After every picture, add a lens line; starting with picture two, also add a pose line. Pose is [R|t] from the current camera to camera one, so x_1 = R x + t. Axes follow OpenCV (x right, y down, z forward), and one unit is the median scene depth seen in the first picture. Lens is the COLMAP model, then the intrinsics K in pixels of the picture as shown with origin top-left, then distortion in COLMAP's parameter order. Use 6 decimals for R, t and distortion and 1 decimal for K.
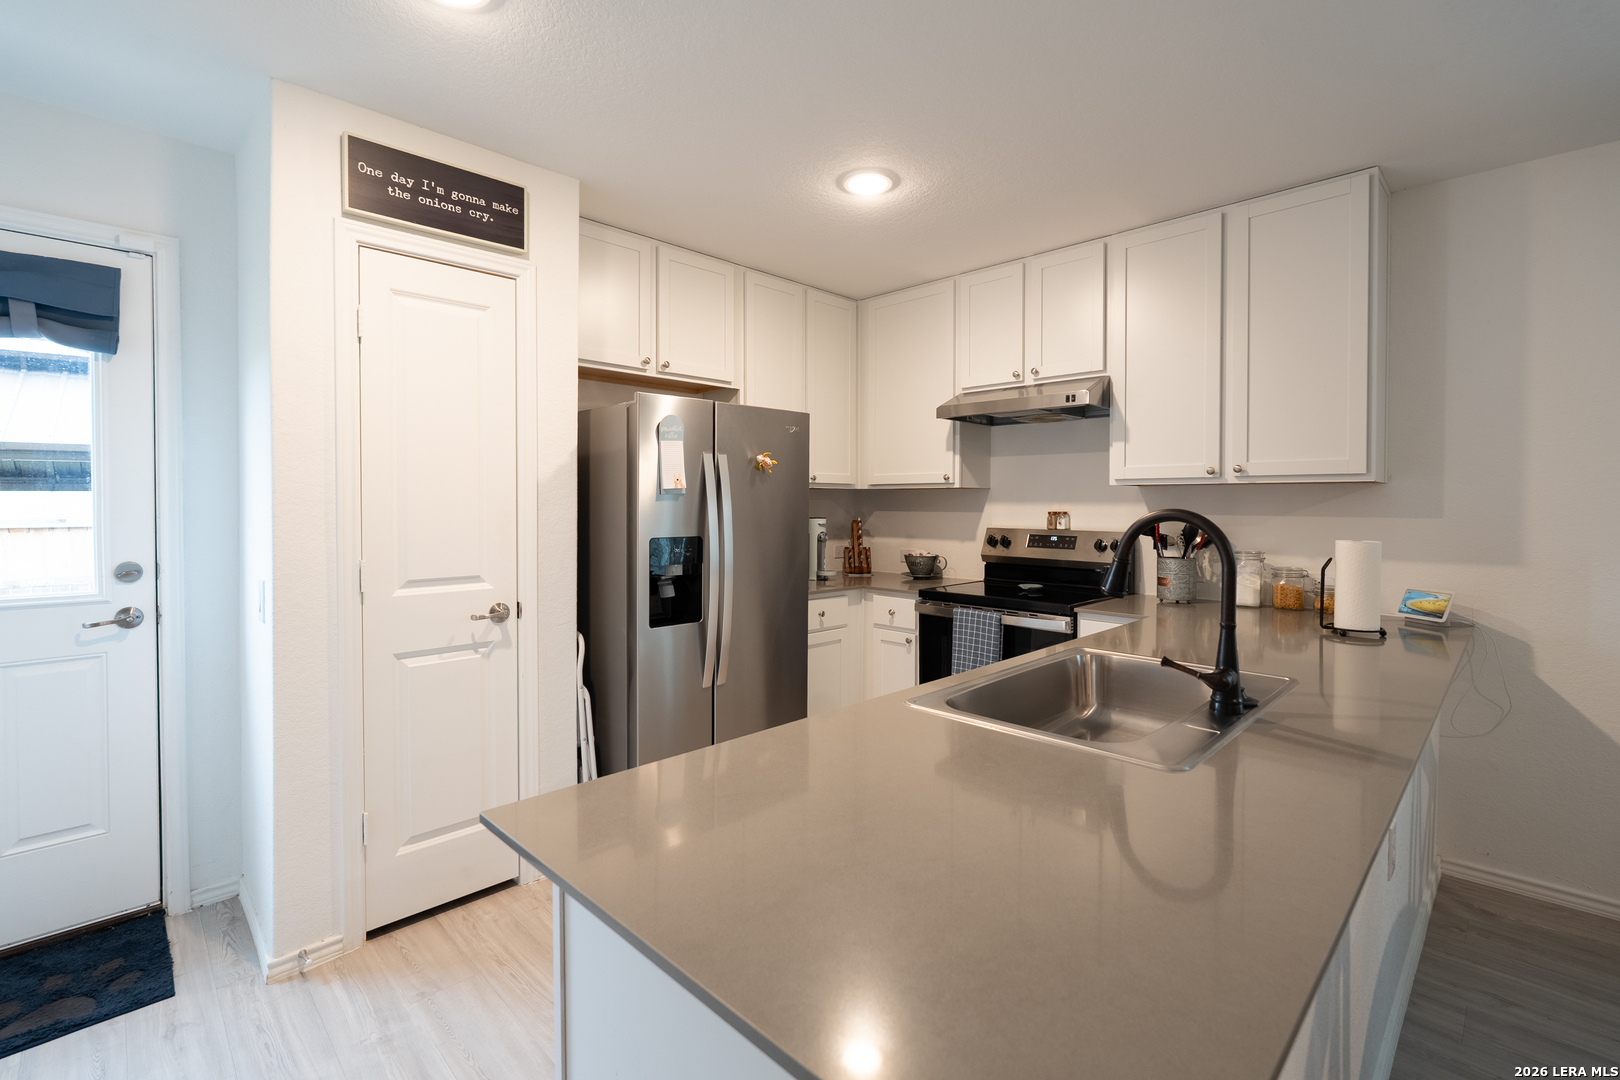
lens RADIAL K [[741.8, 0, 805.7], [0, 741.8, 508.0], [0, 0, 1]] dist [-0.002363, 0.000005]
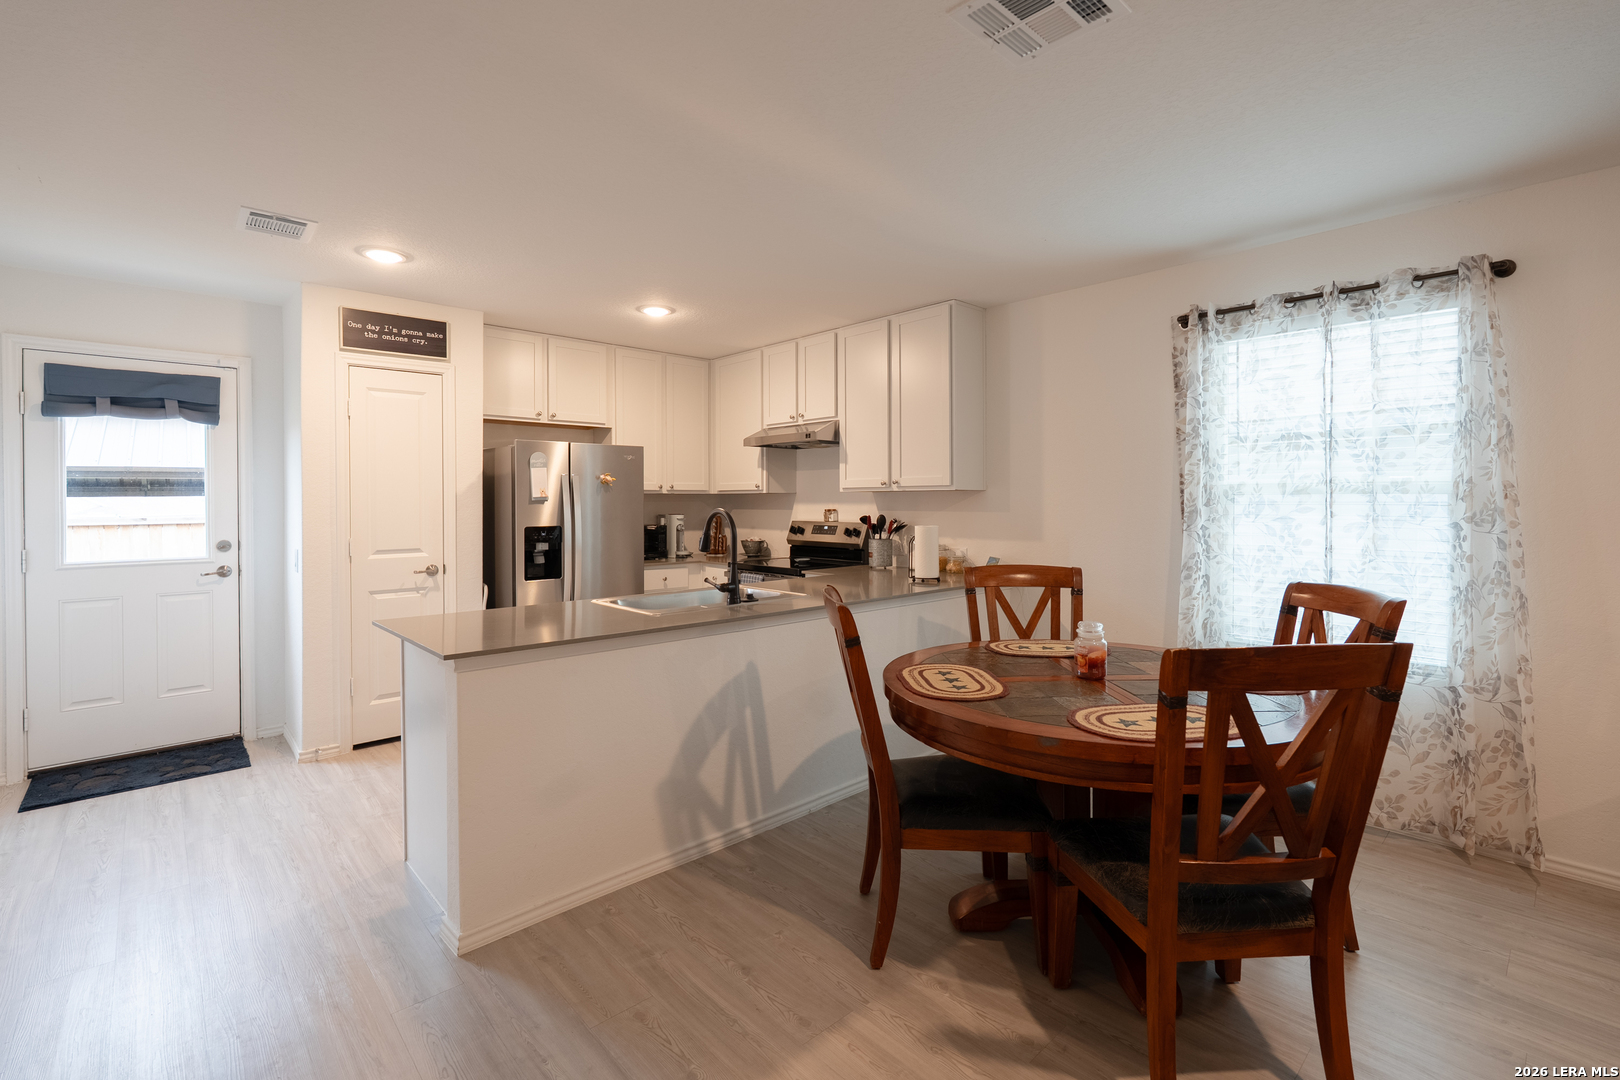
lens RADIAL K [[746.1, 0, 804.5], [0, 746.1, 498.7], [0, 0, 1]] dist [0.000665, 0.000298]
pose [[0.999242, -0.005764, -0.038489, 0.493181], [0.005375, 0.999934, -0.010193, -0.001632], [0.038545, 0.009978, 0.999207, -0.663157]]
